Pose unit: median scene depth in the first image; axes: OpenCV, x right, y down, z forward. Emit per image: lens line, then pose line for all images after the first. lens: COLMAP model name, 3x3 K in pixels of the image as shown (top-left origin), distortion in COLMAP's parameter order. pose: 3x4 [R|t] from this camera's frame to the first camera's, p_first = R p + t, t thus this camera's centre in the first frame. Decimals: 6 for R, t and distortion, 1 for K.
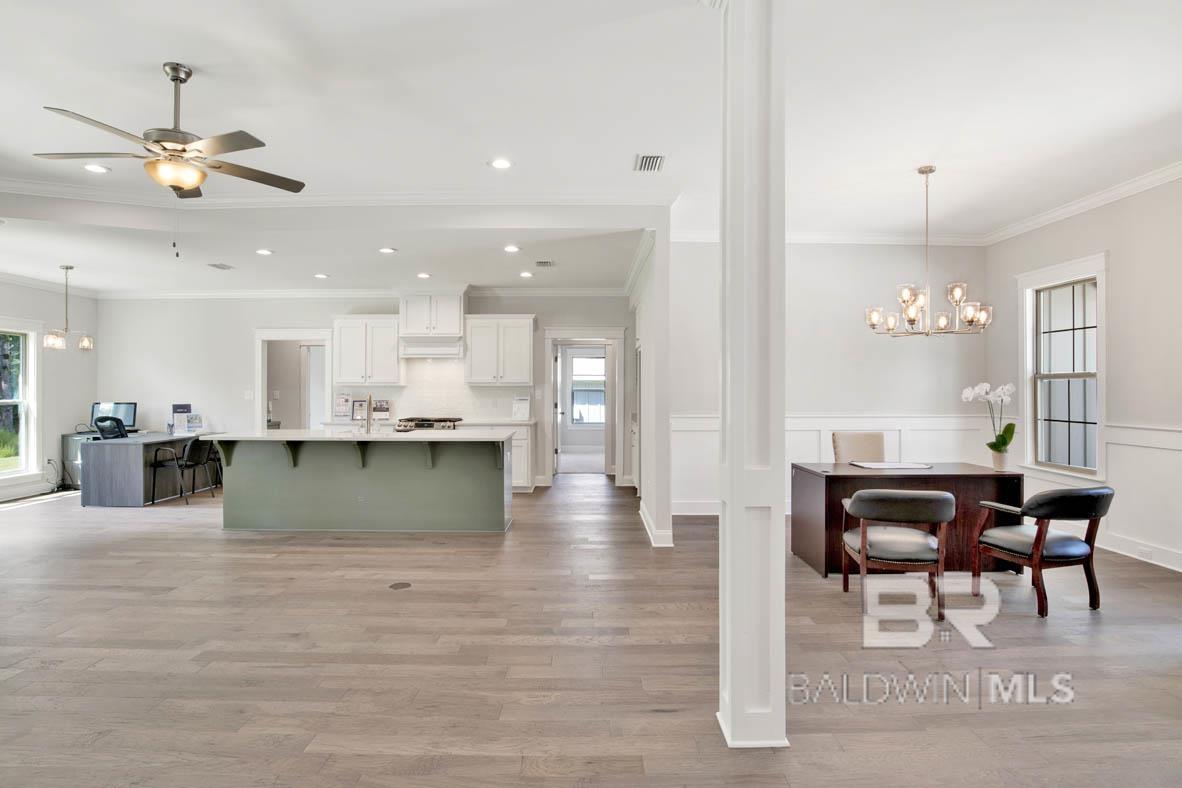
lens RADIAL K [[624.8, 0, 593.4], [0, 624.8, 388.9], [0, 0, 1]] dist [-0.035104, 0.005256]
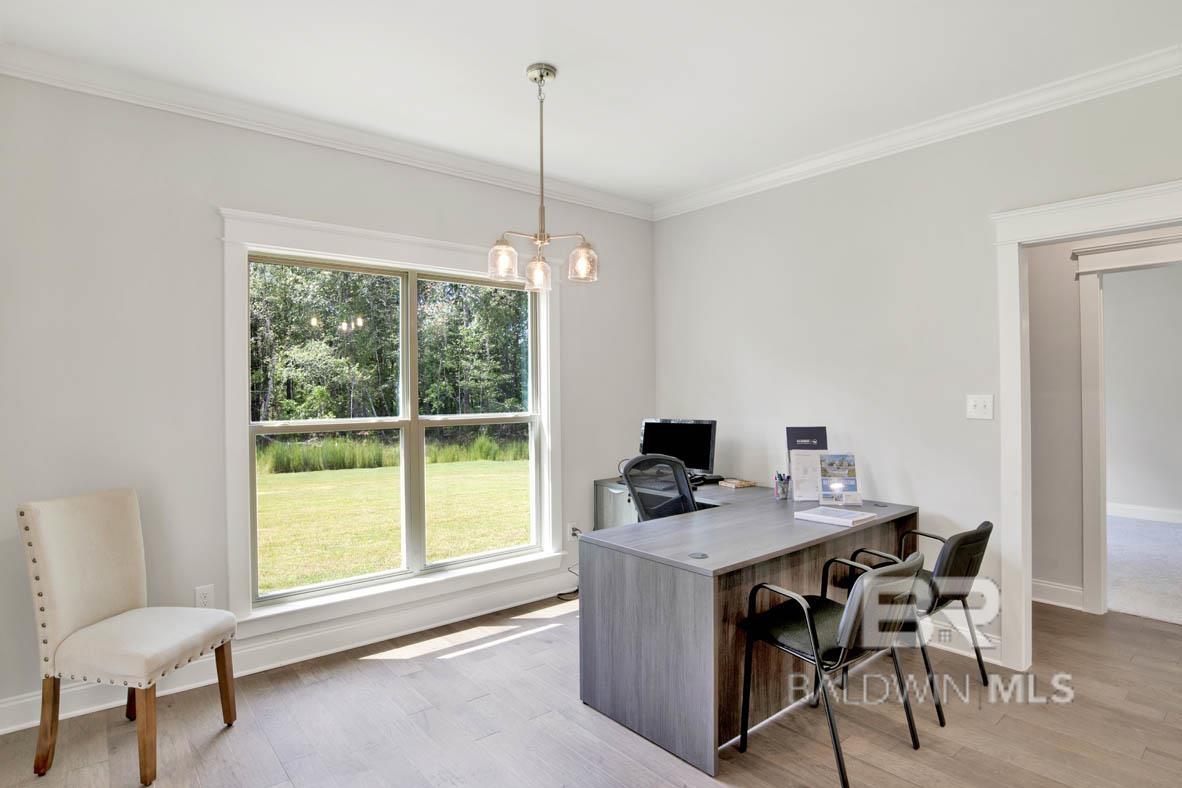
lens RADIAL K [[624.8, 0, 589.9], [0, 624.8, 393.2], [0, 0, 1]] dist [-0.035104, 0.005256]
pose [[0.639625, -0.004051, -0.768676, -0.448508], [0.008923, 0.999958, 0.002155, 0.000108], [0.768635, -0.008237, 0.639634, 0.632220]]
